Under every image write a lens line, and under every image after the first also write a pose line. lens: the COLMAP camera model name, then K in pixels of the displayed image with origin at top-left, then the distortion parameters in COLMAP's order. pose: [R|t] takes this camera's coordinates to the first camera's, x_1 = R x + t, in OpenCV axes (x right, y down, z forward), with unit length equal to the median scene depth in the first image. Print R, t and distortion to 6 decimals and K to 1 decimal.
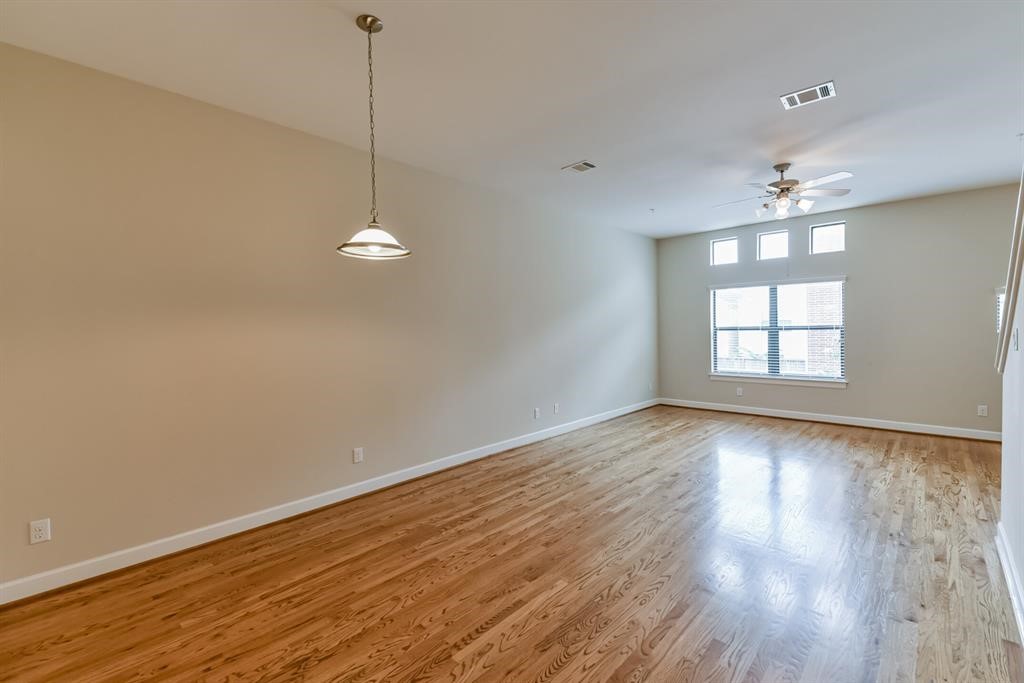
lens RADIAL K [[441.8, 0, 509.7], [0, 441.8, 336.0], [0, 0, 1]] dist [0.034717, -0.017860]
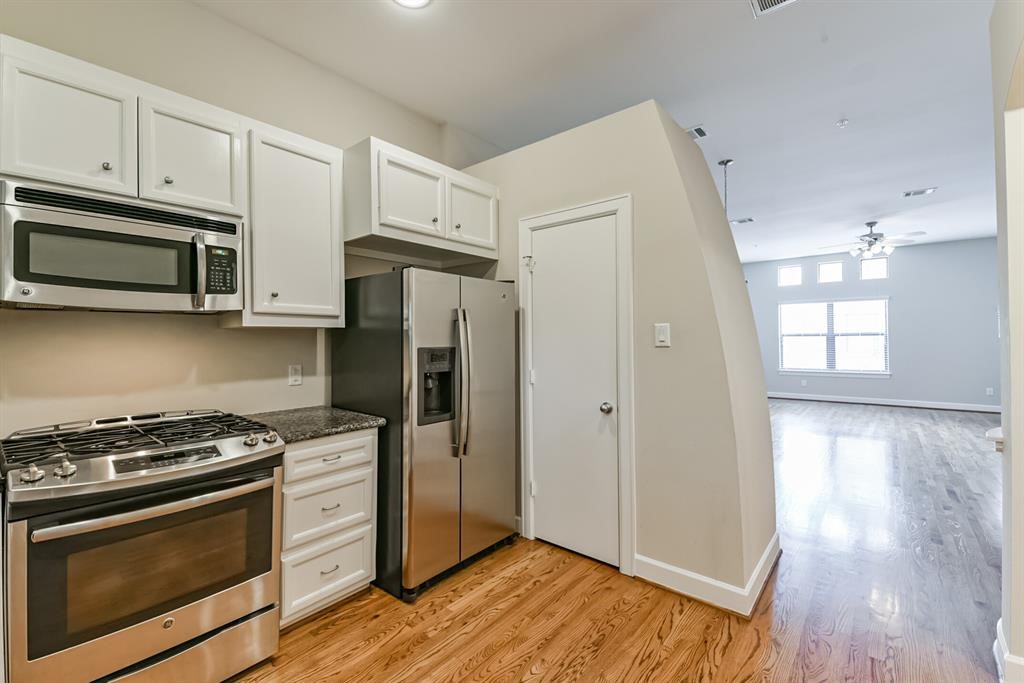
lens RADIAL K [[441.8, 0, 509.7], [0, 441.8, 336.0], [0, 0, 1]] dist [0.034717, -0.017860]
pose [[0.998195, 0.009501, 0.059296, -0.725148], [-0.007862, 0.999582, -0.027827, 0.051993], [-0.059535, 0.027310, 0.997853, -0.442761]]
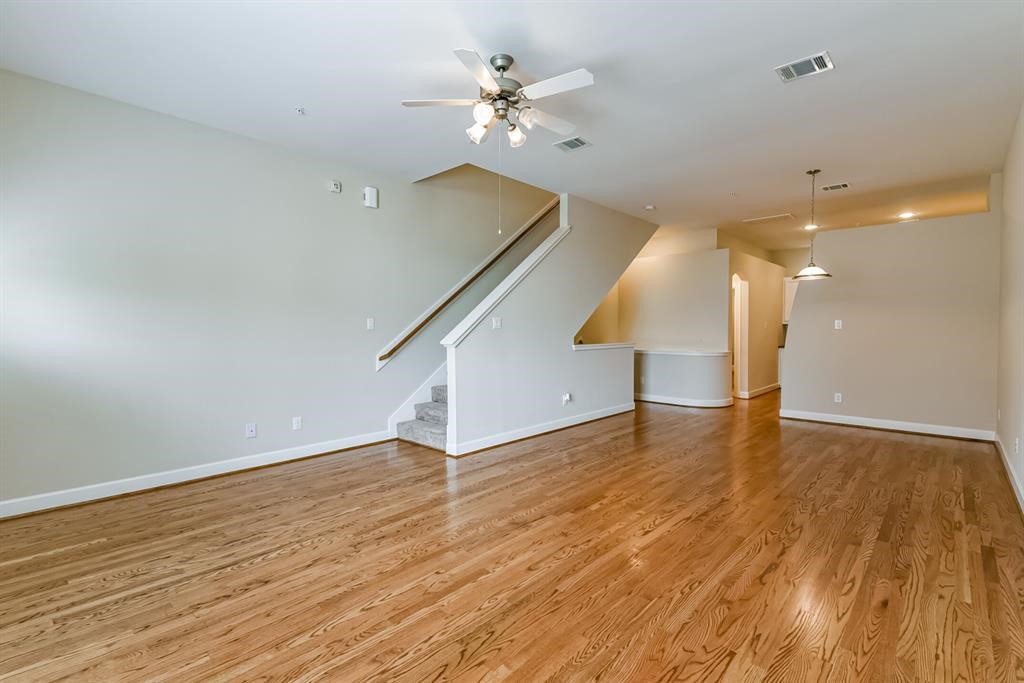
lens RADIAL K [[462.8, 0, 510.4], [0, 462.8, 336.4], [0, 0, 1]] dist [0.050606, -0.021069]
pose [[-0.999891, 0.013218, -0.006637, 0.642328], [0.012977, 0.999298, 0.035137, -0.002224], [0.007097, 0.035047, -0.999360, 1.790889]]
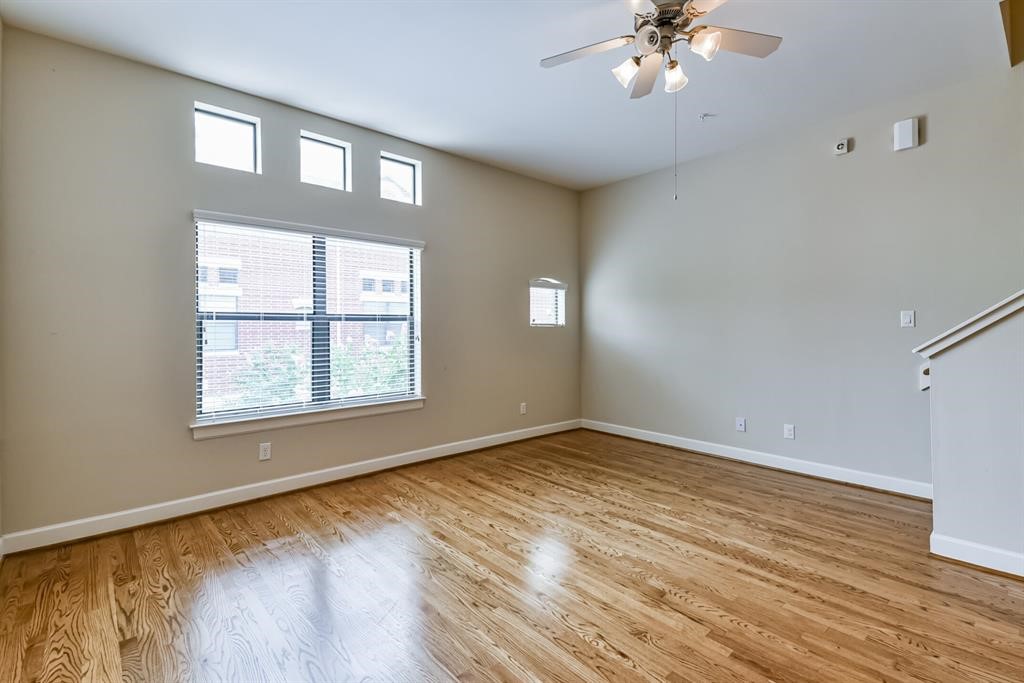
lens RADIAL K [[471.6, 0, 512.0], [0, 471.6, 325.3], [0, 0, 1]] dist [0.036768, -0.017630]
pose [[0.094689, 0.019784, 0.995310, 0.075499], [0.021829, 0.999521, -0.021944, 0.017452], [-0.995268, 0.023805, 0.094212, 1.189054]]
